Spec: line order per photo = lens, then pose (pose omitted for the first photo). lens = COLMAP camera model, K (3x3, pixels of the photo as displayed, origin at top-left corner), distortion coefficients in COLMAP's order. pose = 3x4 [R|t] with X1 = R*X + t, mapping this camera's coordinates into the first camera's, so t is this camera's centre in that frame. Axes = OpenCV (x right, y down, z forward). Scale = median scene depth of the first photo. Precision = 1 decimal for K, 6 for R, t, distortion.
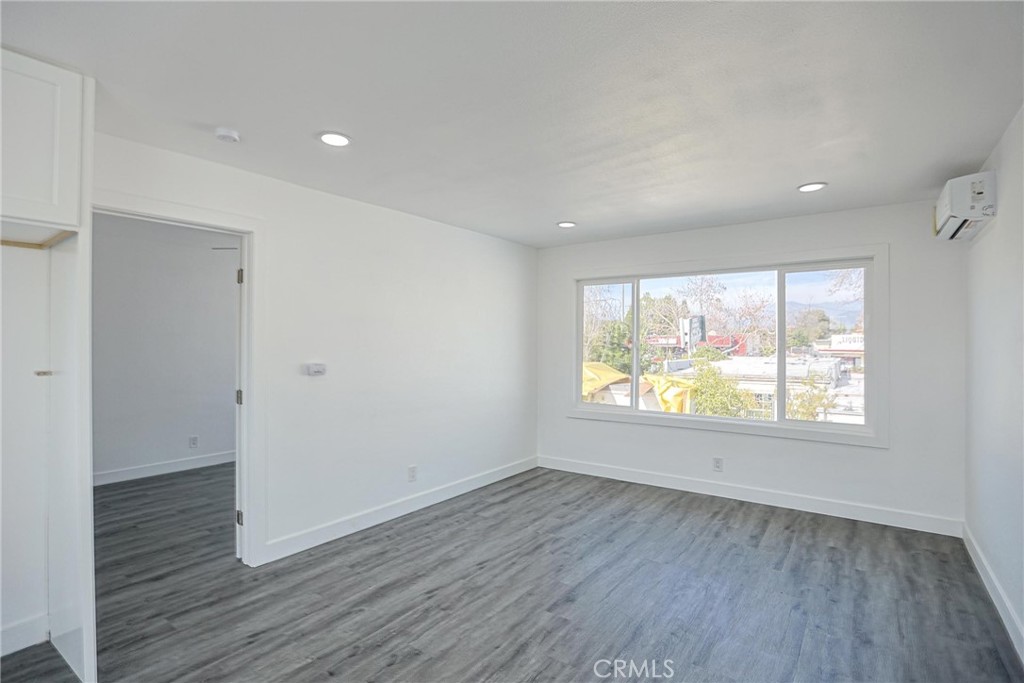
lens RADIAL K [[503.7, 0, 484.1], [0, 503.7, 333.8], [0, 0, 1]] dist [-0.051462, 0.011741]
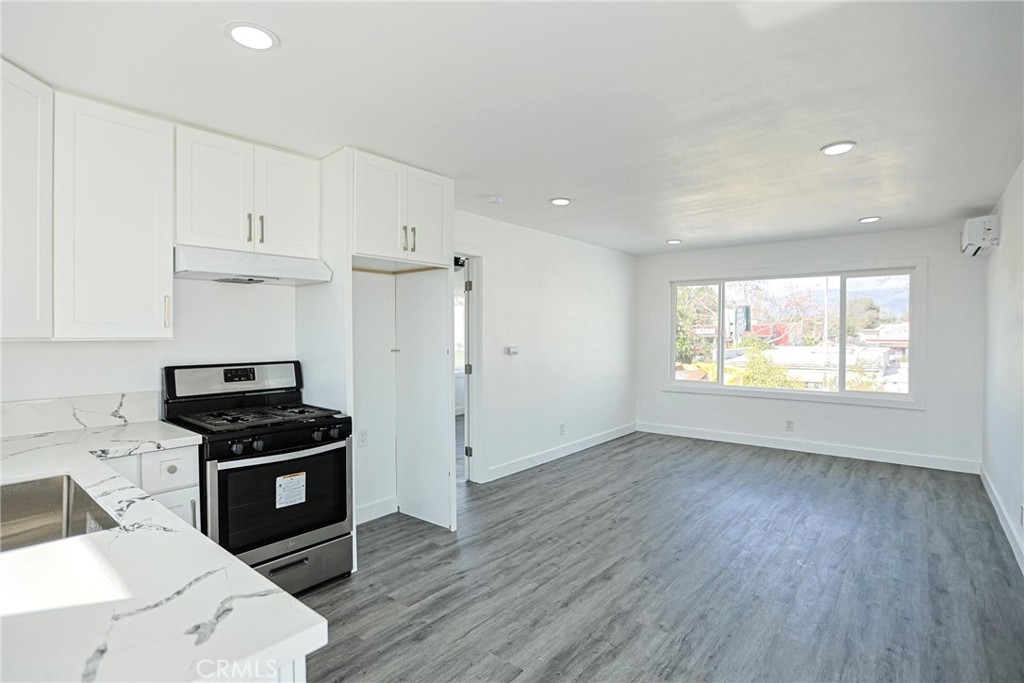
lens RADIAL K [[503.7, 0, 488.9], [0, 503.7, 340.3], [0, 0, 1]] dist [-0.051462, 0.011741]
pose [[0.998220, -0.003747, -0.059528, -0.307610], [0.005593, 0.999508, 0.030877, -0.004238], [0.059383, -0.031154, 0.997749, -0.425780]]
